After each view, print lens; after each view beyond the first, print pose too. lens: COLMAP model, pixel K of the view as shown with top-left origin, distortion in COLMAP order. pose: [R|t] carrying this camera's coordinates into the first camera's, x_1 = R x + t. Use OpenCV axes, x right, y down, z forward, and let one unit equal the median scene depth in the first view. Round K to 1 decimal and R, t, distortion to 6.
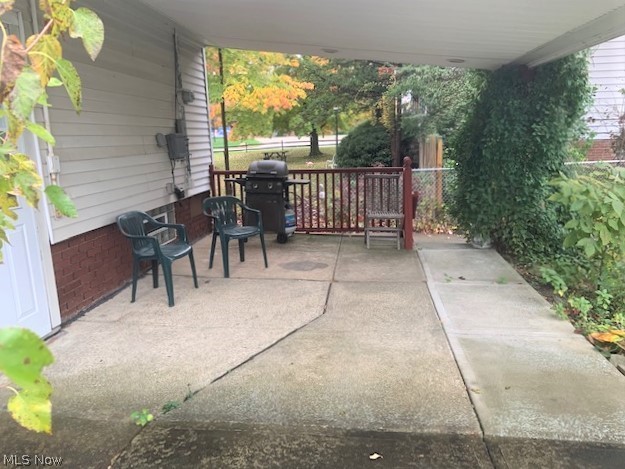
lens RADIAL K [[484.0, 0, 312.5], [0, 484.0, 234.5], [0, 0, 1]] dist [0.124475, -0.151714]
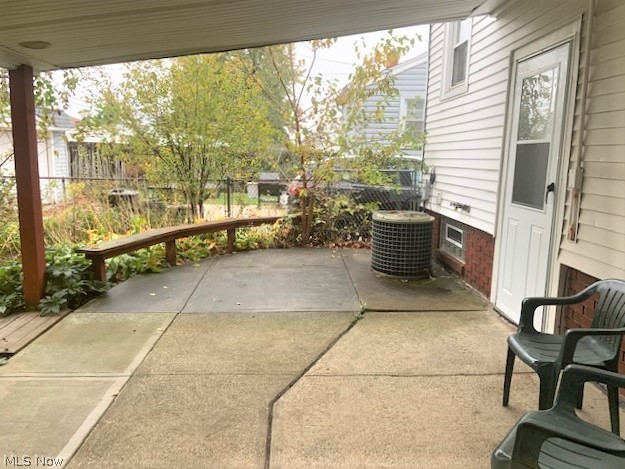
lens RADIAL K [[484.0, 0, 312.5], [0, 484.0, 234.5], [0, 0, 1]] dist [0.124475, -0.151714]
pose [[-0.988586, 0.045264, -0.143695, 0.066827], [-0.008995, 0.934364, 0.356207, -0.377109], [0.150387, 0.353434, -0.923292, 1.869069]]
